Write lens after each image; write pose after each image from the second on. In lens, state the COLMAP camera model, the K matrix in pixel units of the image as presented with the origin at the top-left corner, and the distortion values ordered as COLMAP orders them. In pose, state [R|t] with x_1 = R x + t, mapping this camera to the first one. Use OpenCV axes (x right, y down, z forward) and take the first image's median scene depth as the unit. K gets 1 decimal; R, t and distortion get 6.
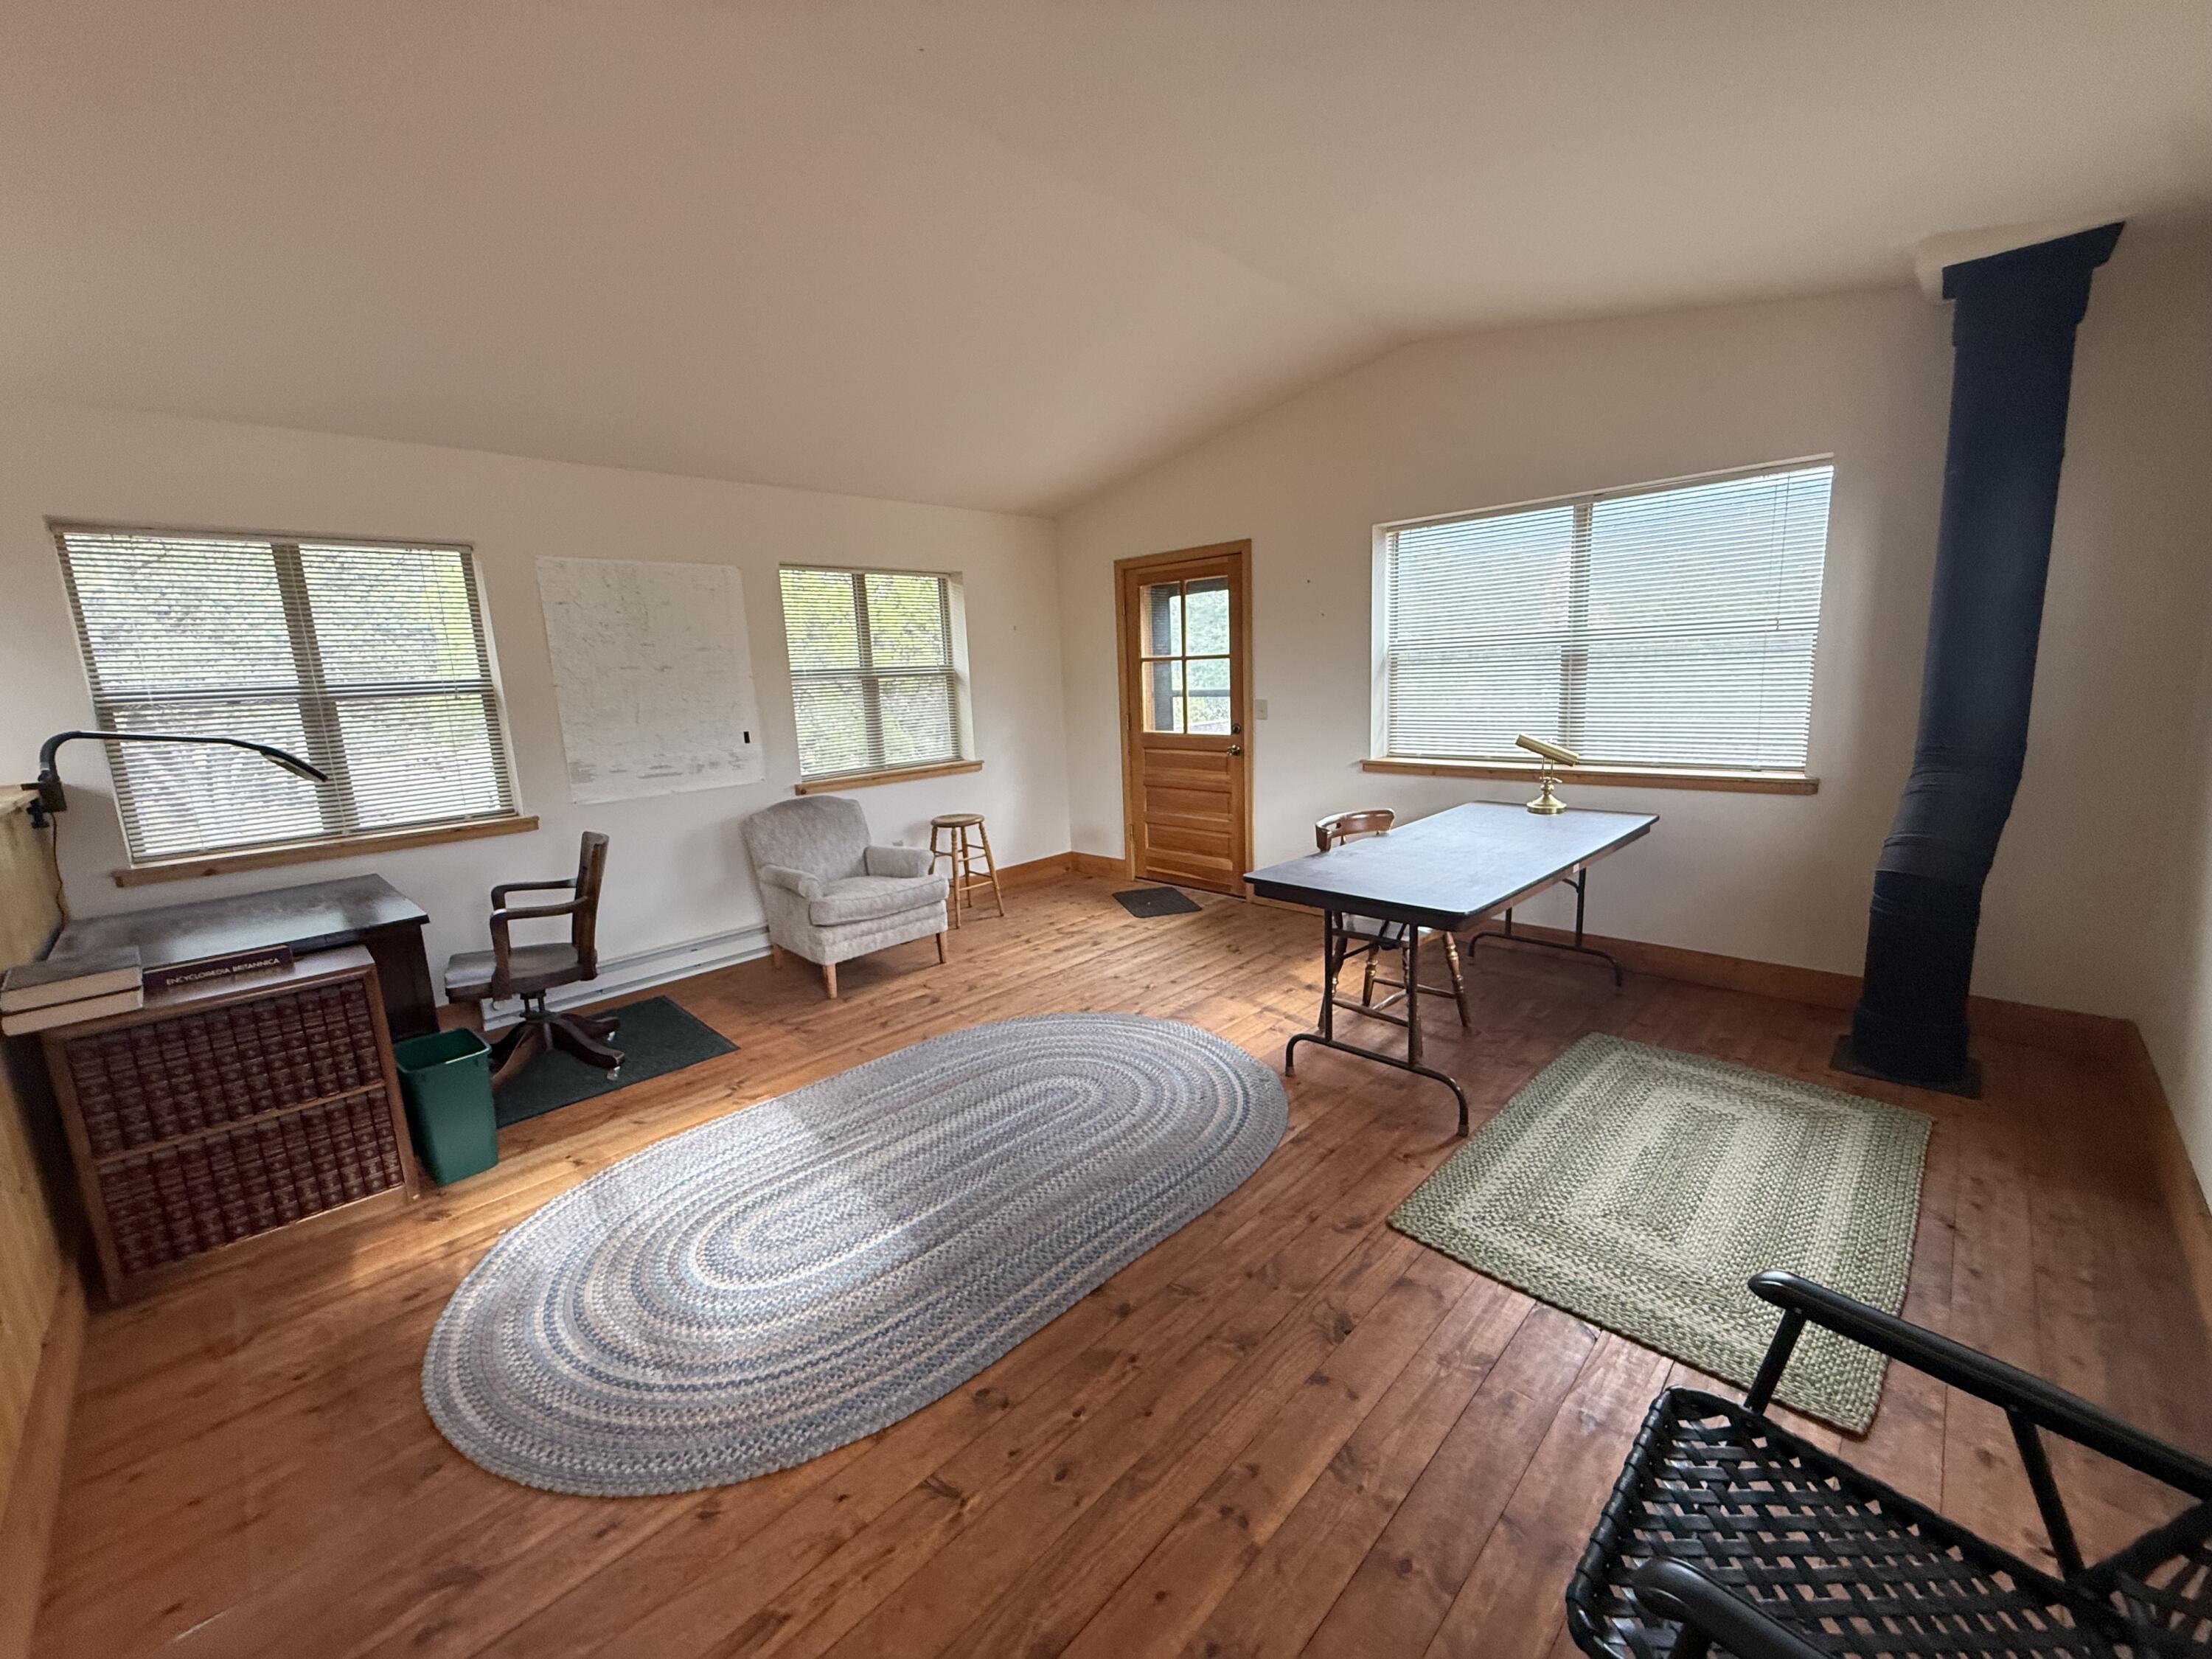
lens RADIAL K [[882.4, 0, 1101.6], [0, 882.4, 825.8], [0, 0, 1]] dist [-0.000086, 0.000024]
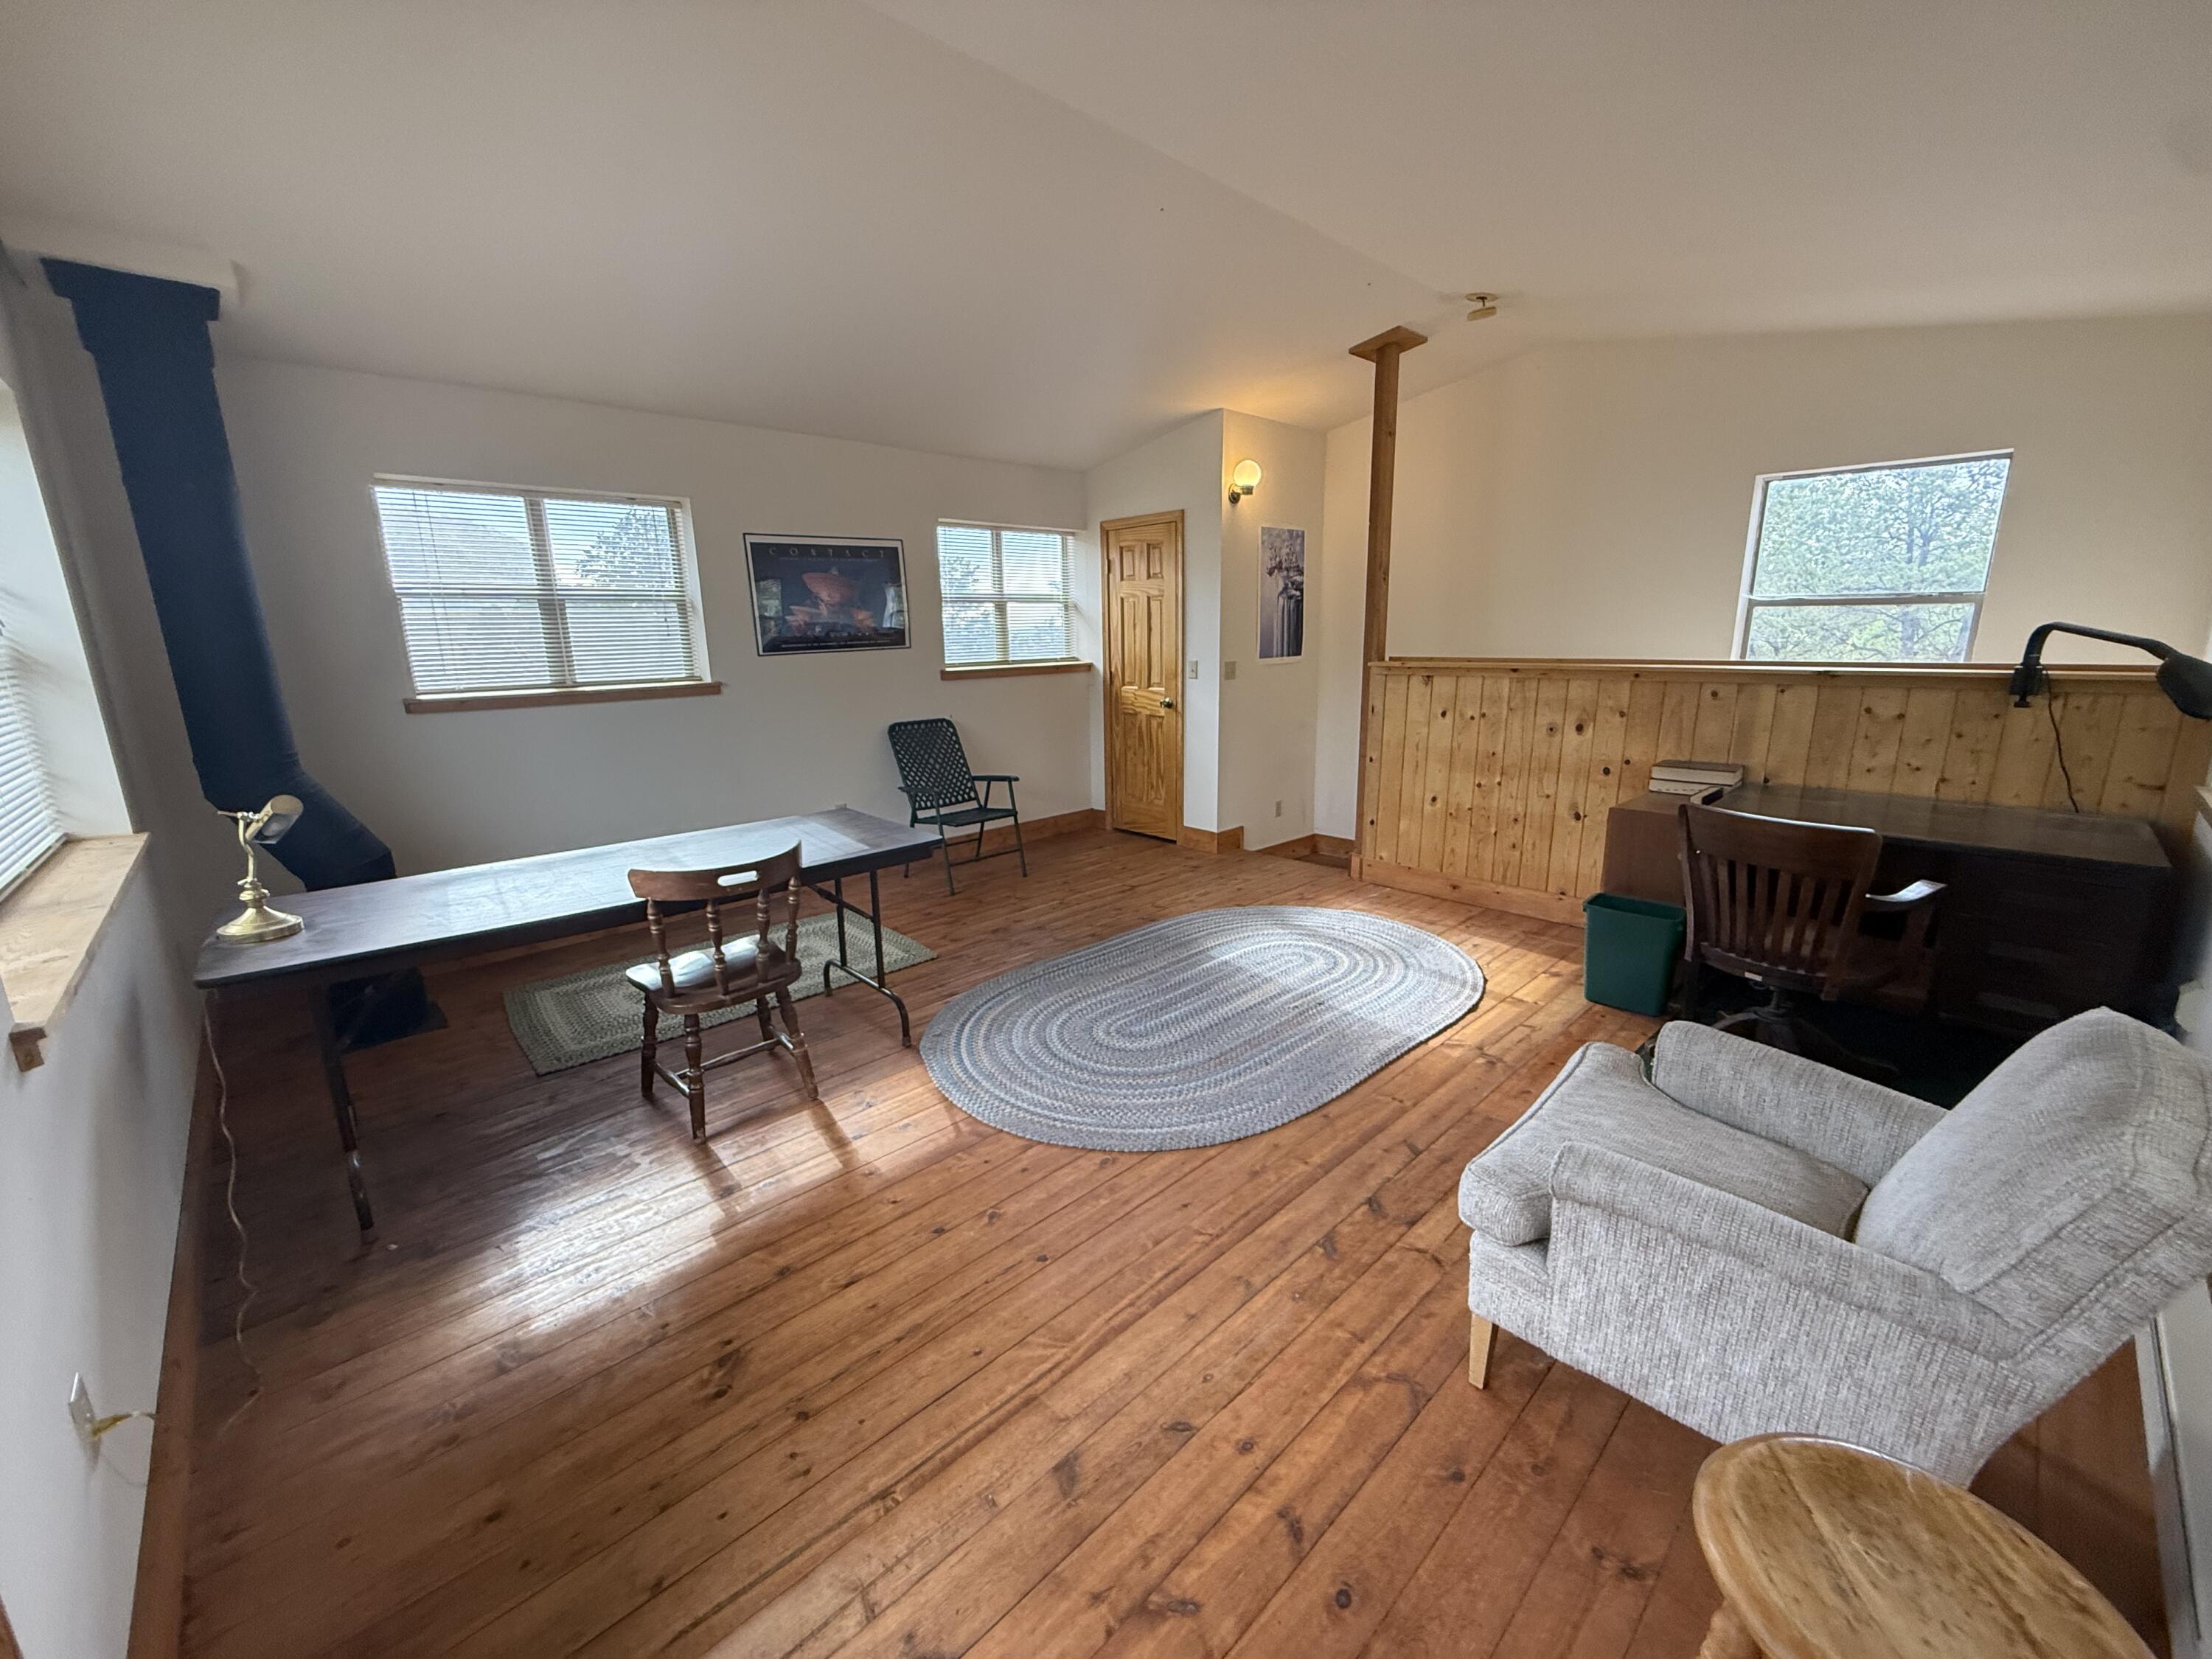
lens RADIAL K [[882.4, 0, 1101.6], [0, 882.4, 825.8], [0, 0, 1]] dist [-0.000086, 0.000024]
pose [[-0.997220, 0.057194, 0.047762, -0.059174], [0.071164, 0.921038, 0.382915, -0.262885], [-0.022090, 0.385250, -0.922548, 1.503618]]
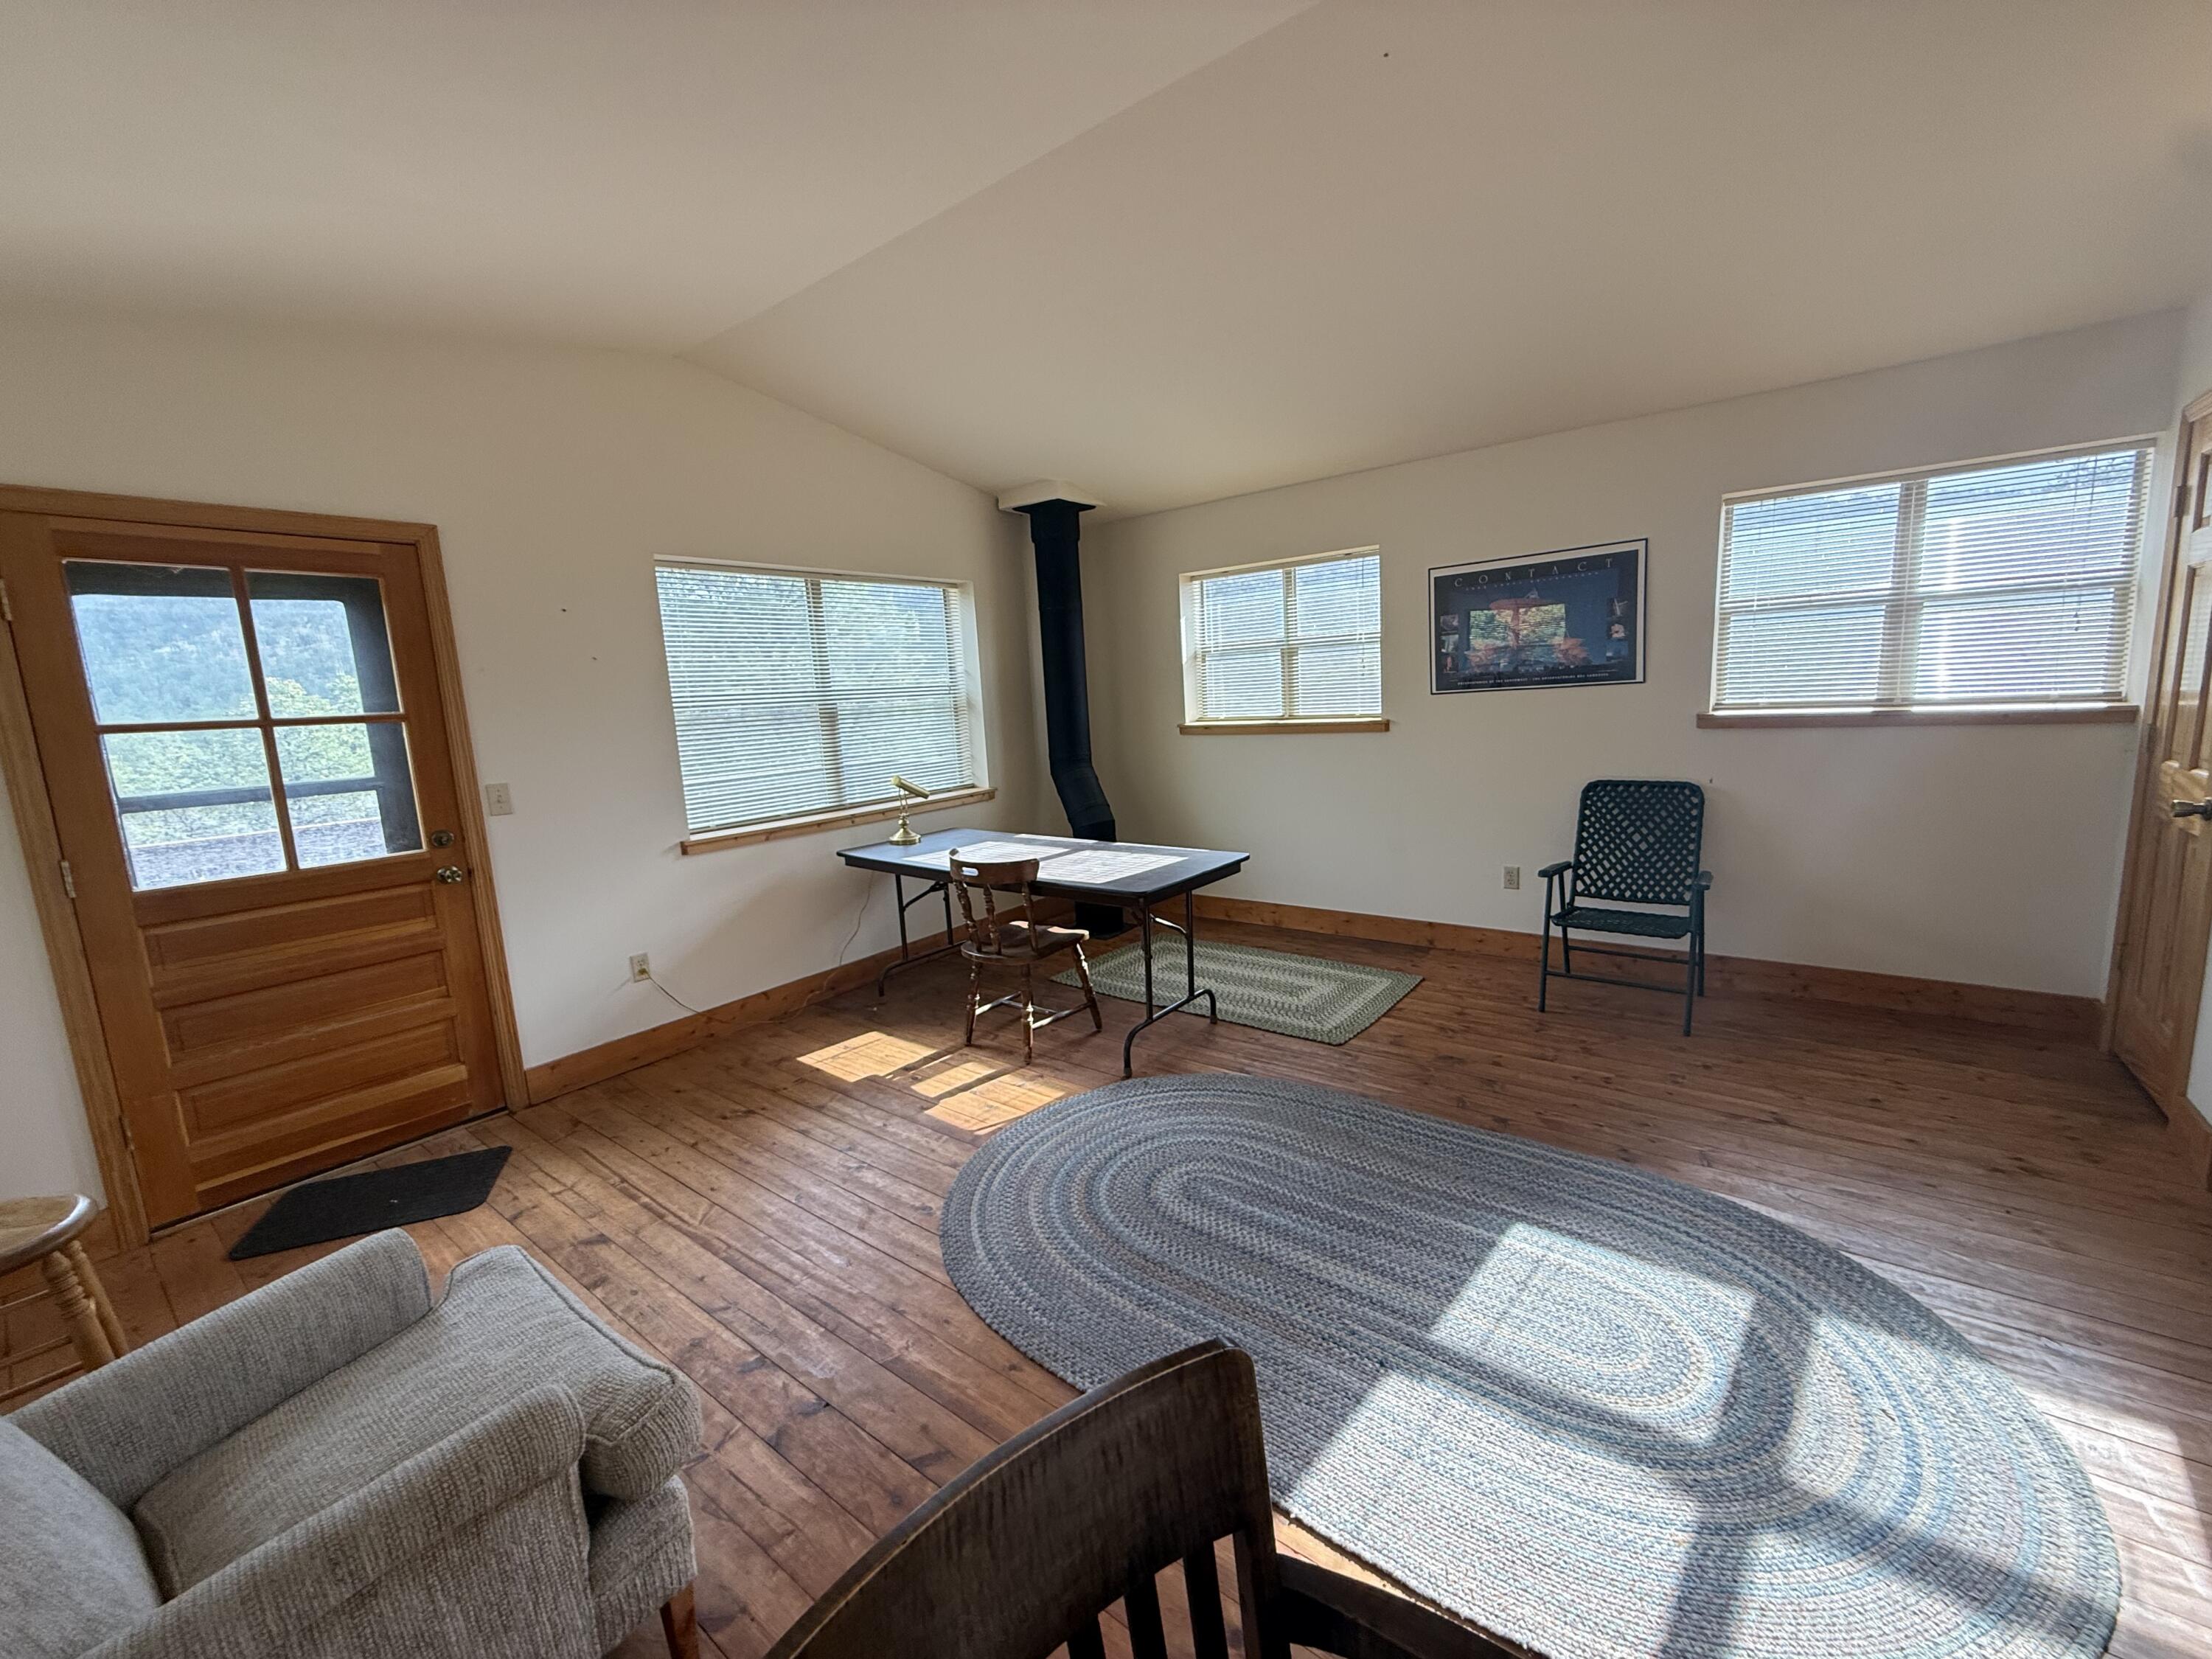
lens RADIAL K [[882.4, 0, 1101.6], [0, 882.4, 825.8], [0, 0, 1]] dist [-0.000086, 0.000024]
pose [[-0.117310, -0.101432, 0.987902, -0.666170], [0.230583, 0.964803, 0.126441, -0.126139], [-0.965956, 0.242626, -0.089792, 0.865376]]
